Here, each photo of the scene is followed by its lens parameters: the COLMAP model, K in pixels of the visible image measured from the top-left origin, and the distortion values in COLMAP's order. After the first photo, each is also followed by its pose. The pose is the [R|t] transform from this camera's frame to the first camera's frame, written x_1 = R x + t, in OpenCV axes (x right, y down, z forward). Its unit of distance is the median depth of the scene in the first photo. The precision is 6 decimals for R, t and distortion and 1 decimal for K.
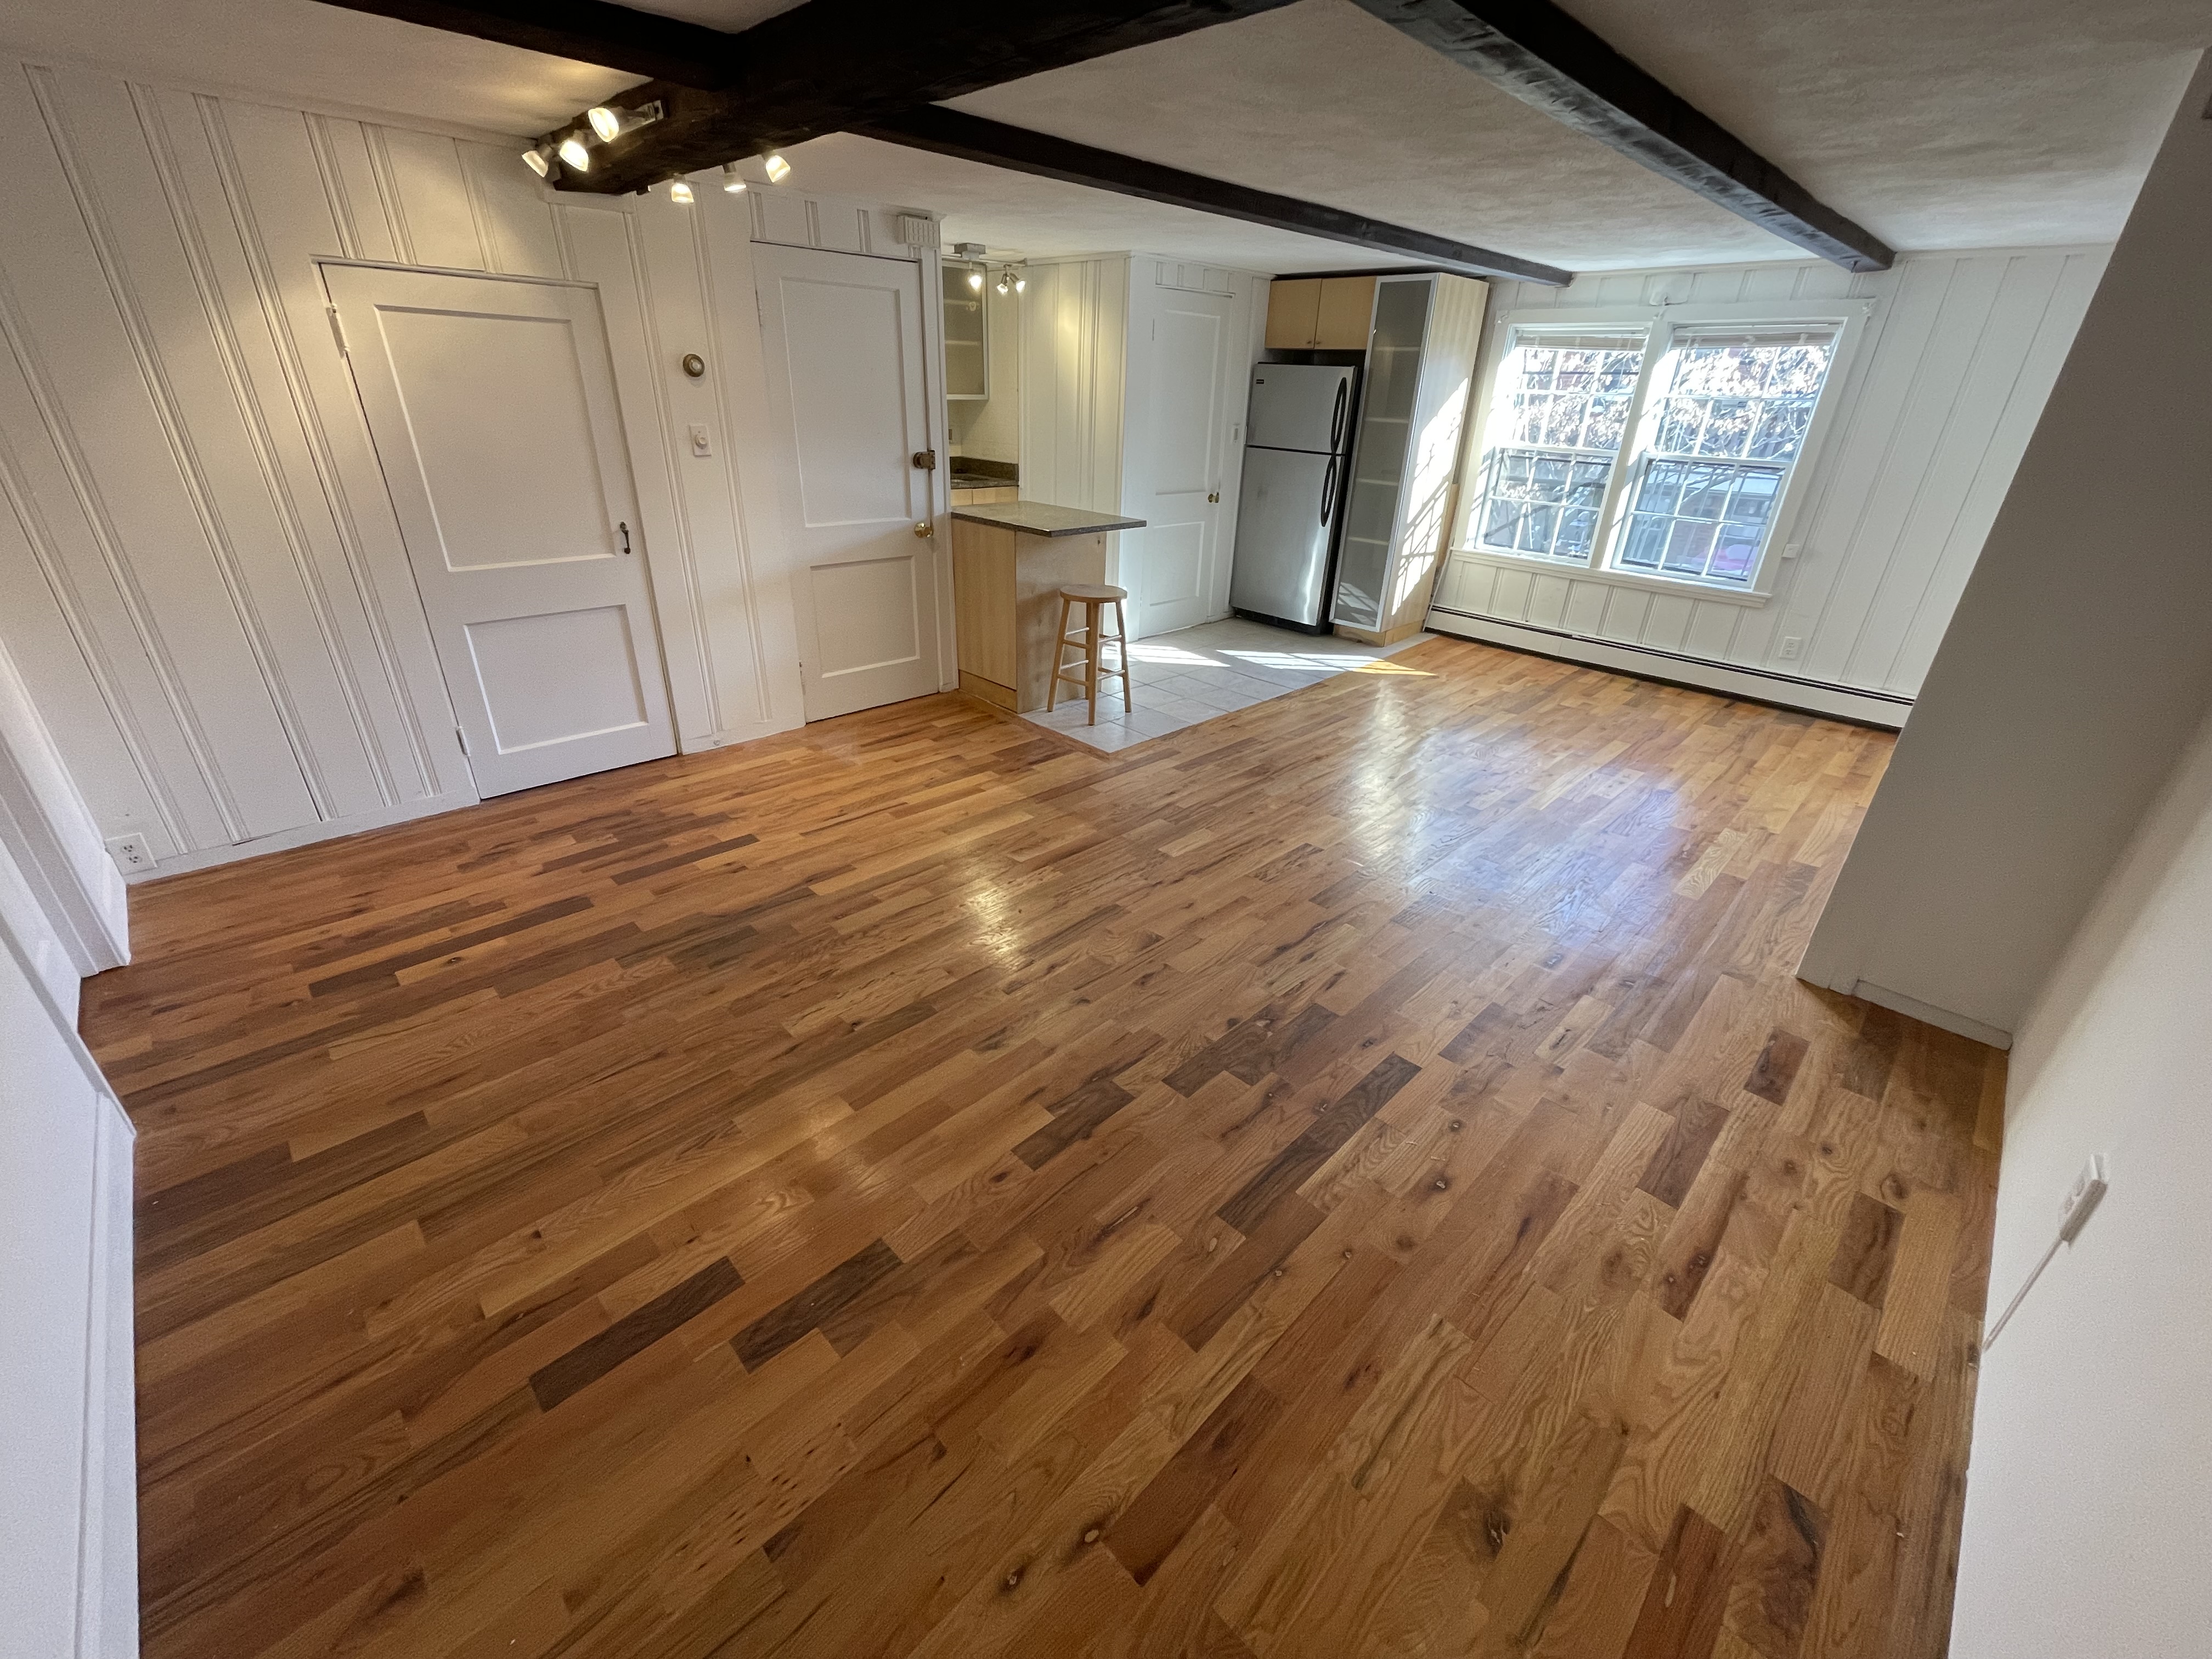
lens RADIAL K [[889.0, 0, 1104.1], [0, 889.0, 824.7], [0, 0, 1]] dist [-0.001281, -0.000517]
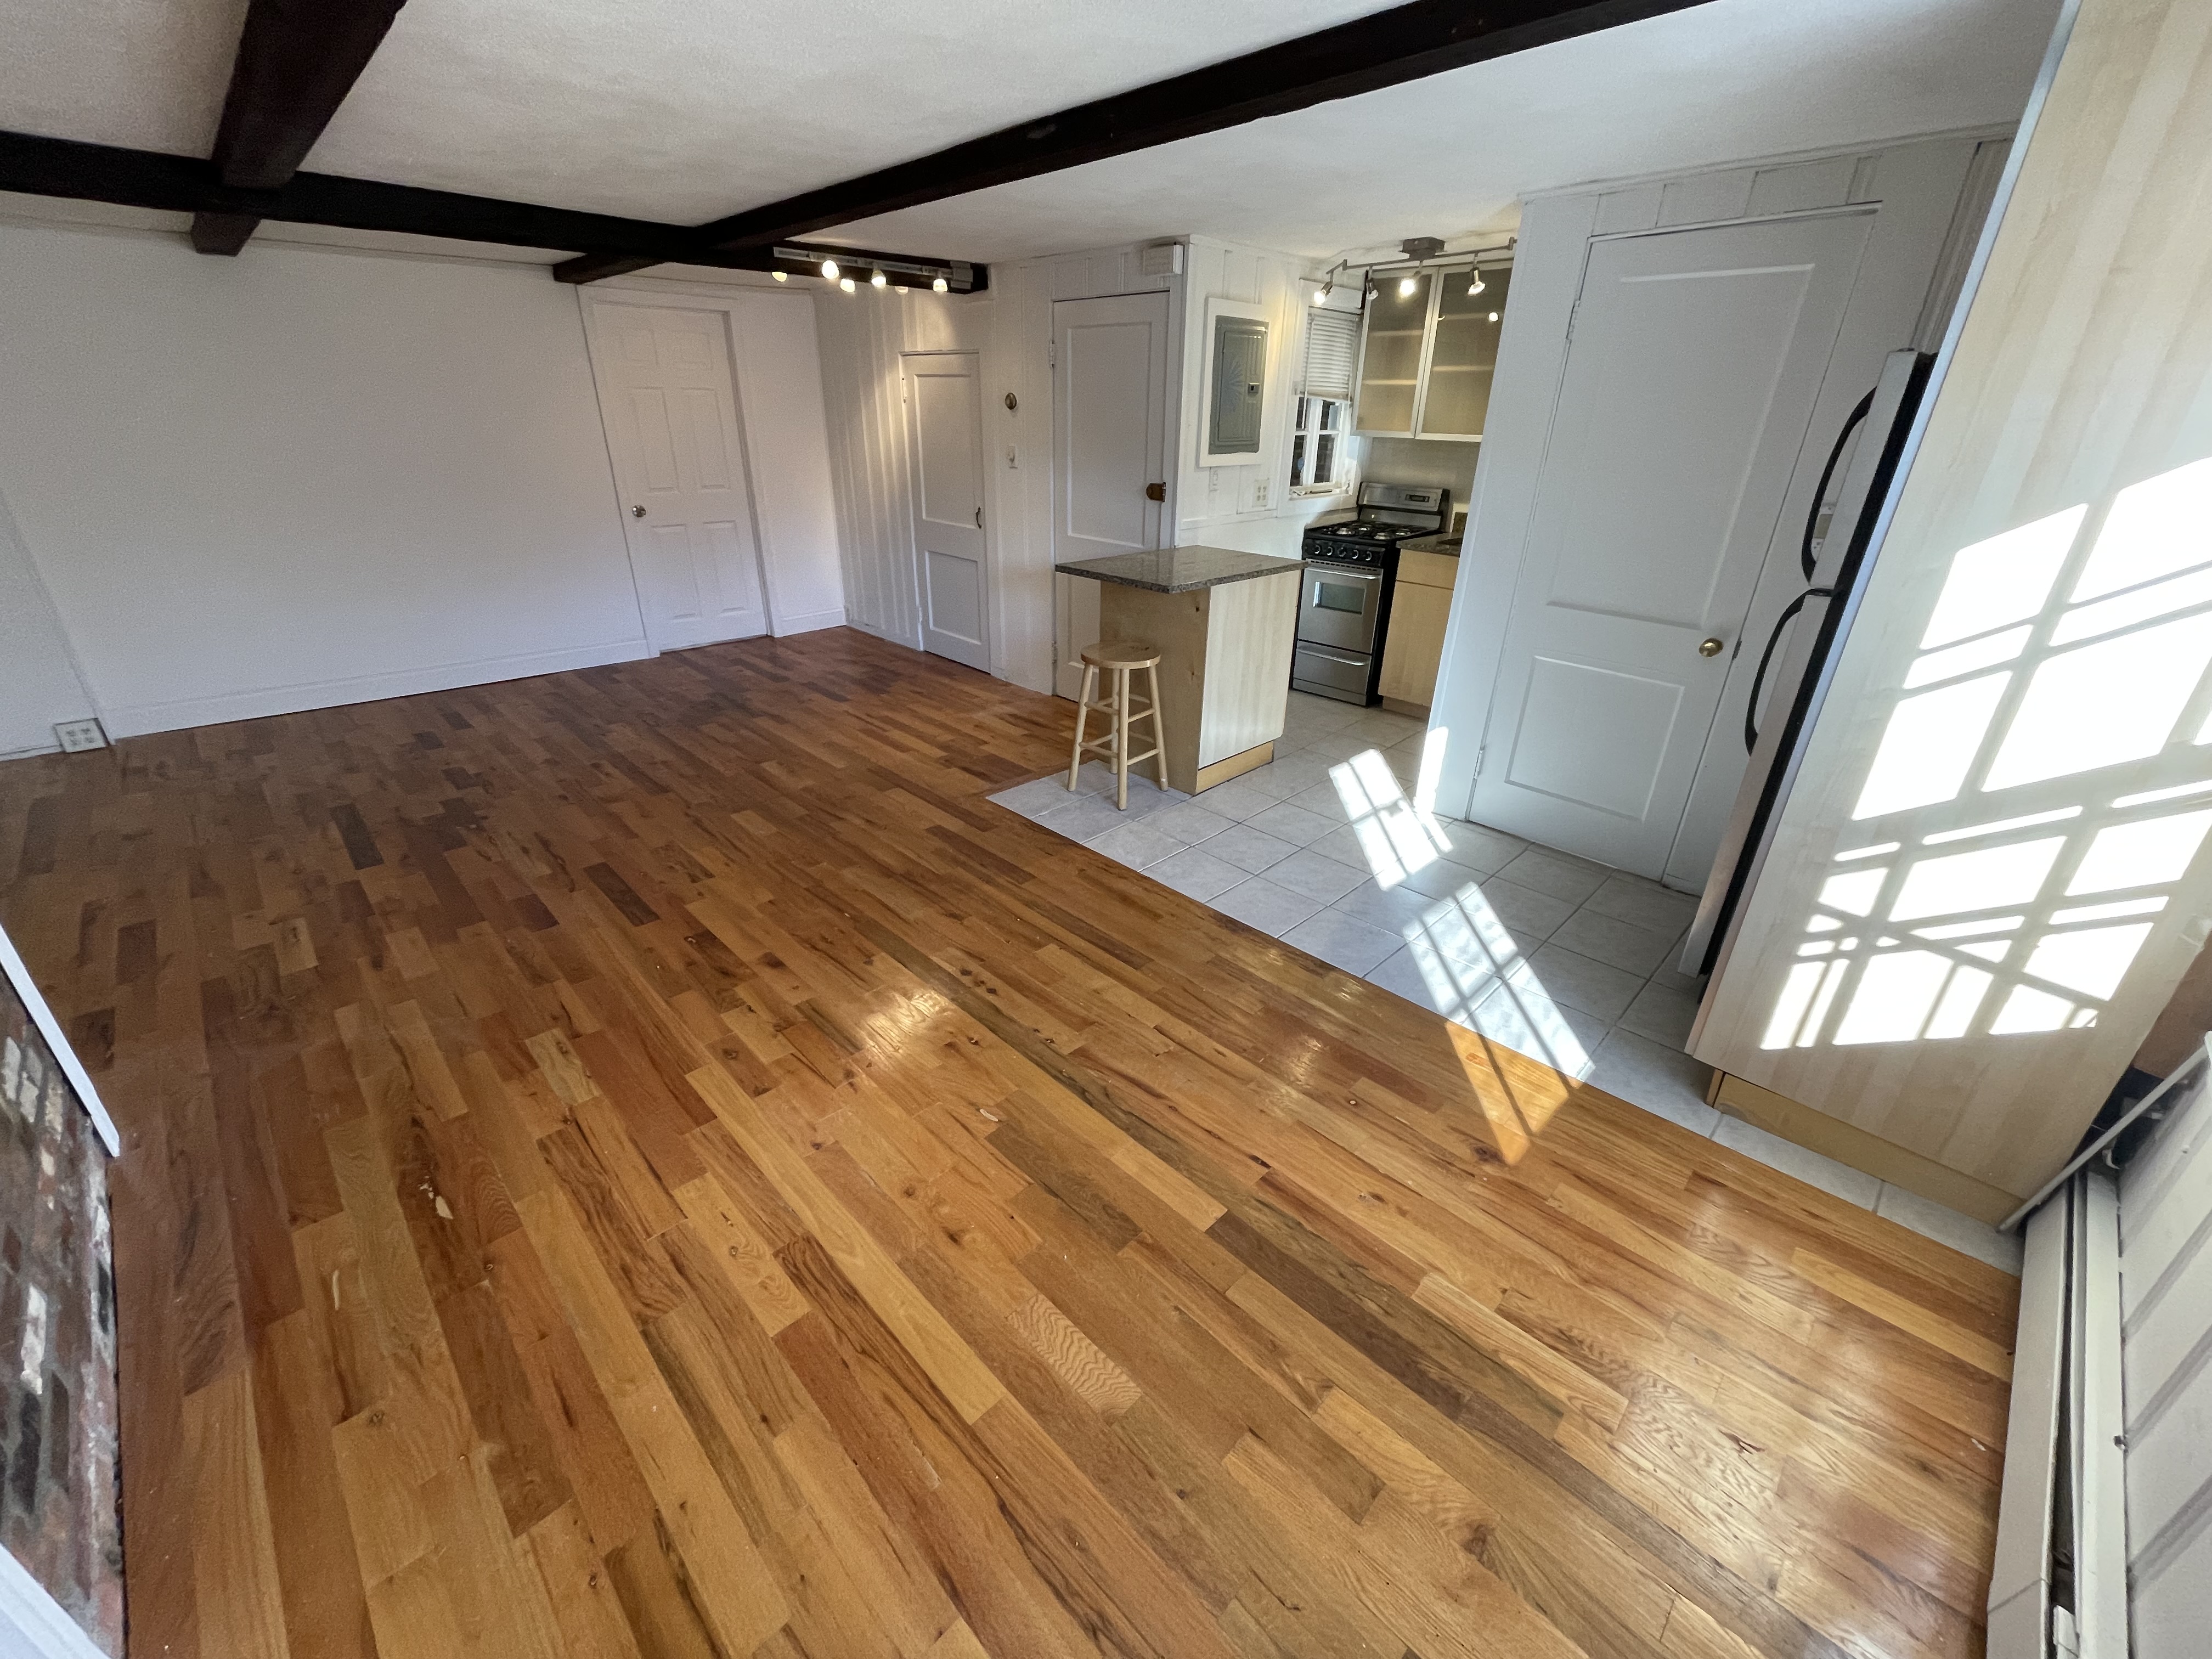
lens RADIAL K [[889.0, 0, 1104.1], [0, 889.0, 824.7], [0, 0, 1]] dist [-0.001281, -0.000517]
pose [[-0.002544, 0.399287, -0.916822, 0.872081], [-0.459477, 0.813847, 0.355715, -0.447153], [0.888186, 0.422164, 0.181393, 0.957833]]
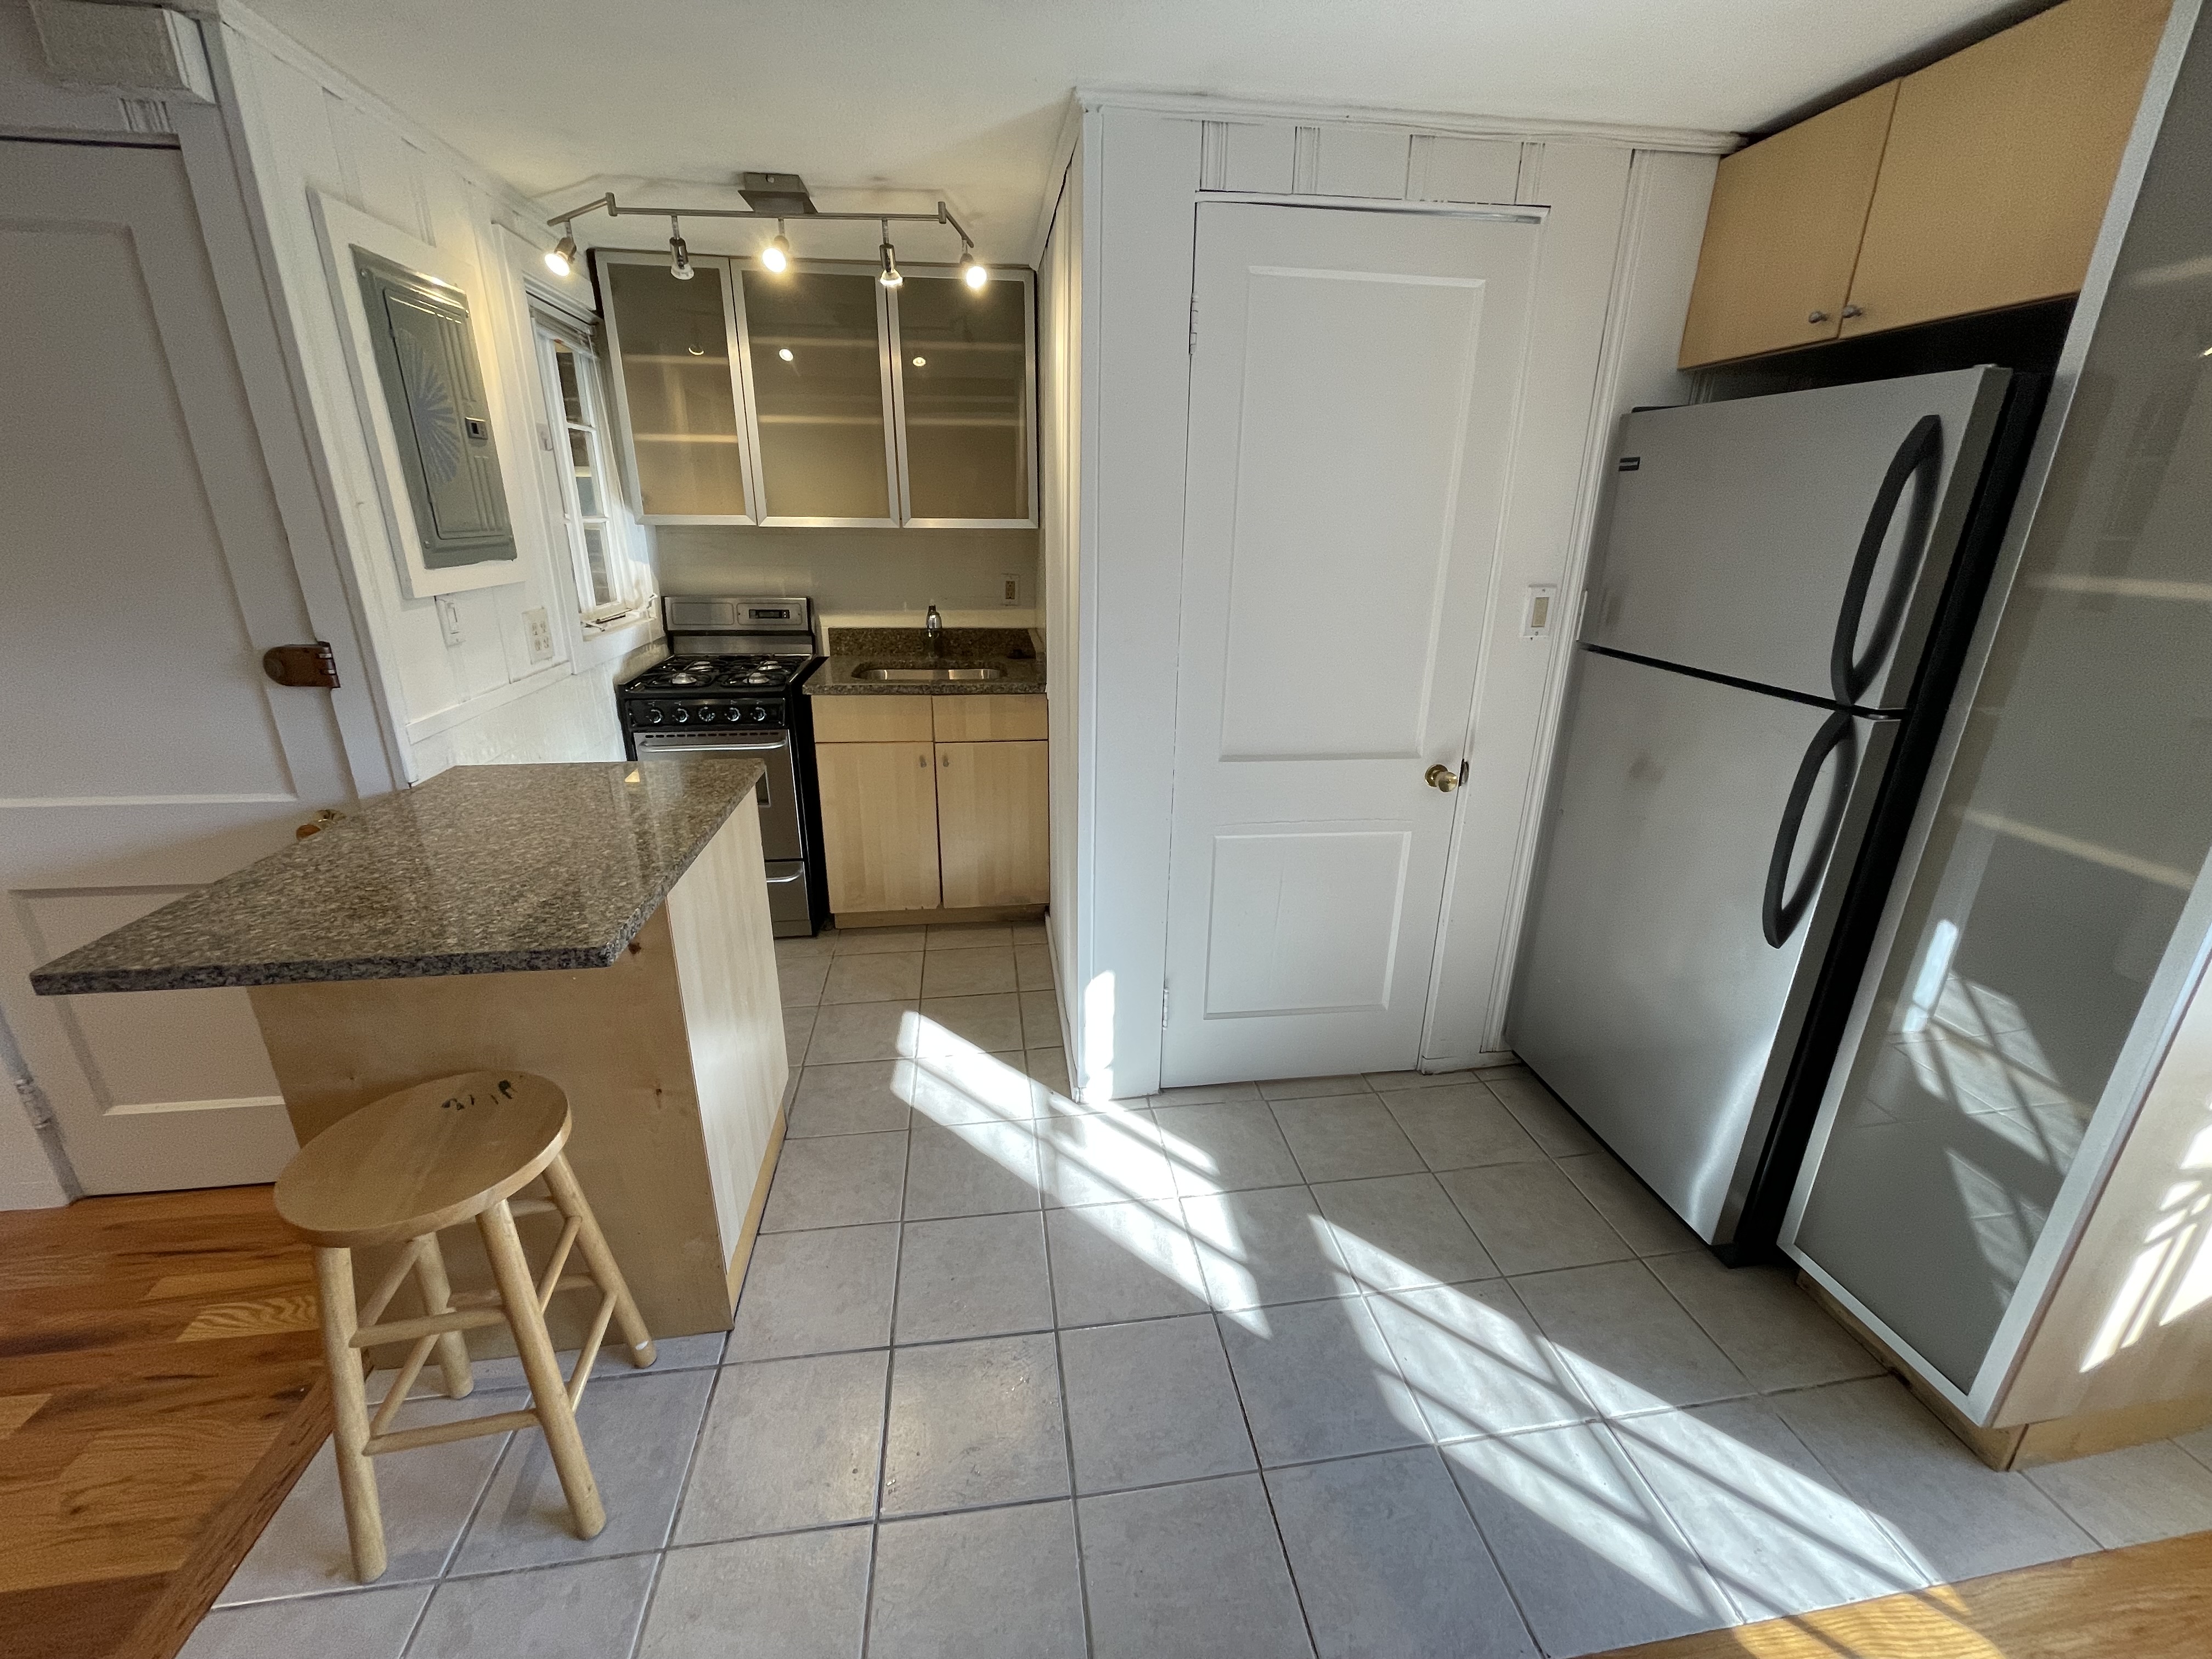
lens RADIAL K [[889.0, 0, 1104.1], [0, 889.0, 824.7], [0, 0, 1]] dist [-0.001281, -0.000517]
pose [[0.801503, 0.178271, -0.570800, 0.321758], [-0.255432, 0.965131, -0.057242, -0.423633], [0.540692, 0.191681, 0.819091, 0.916101]]
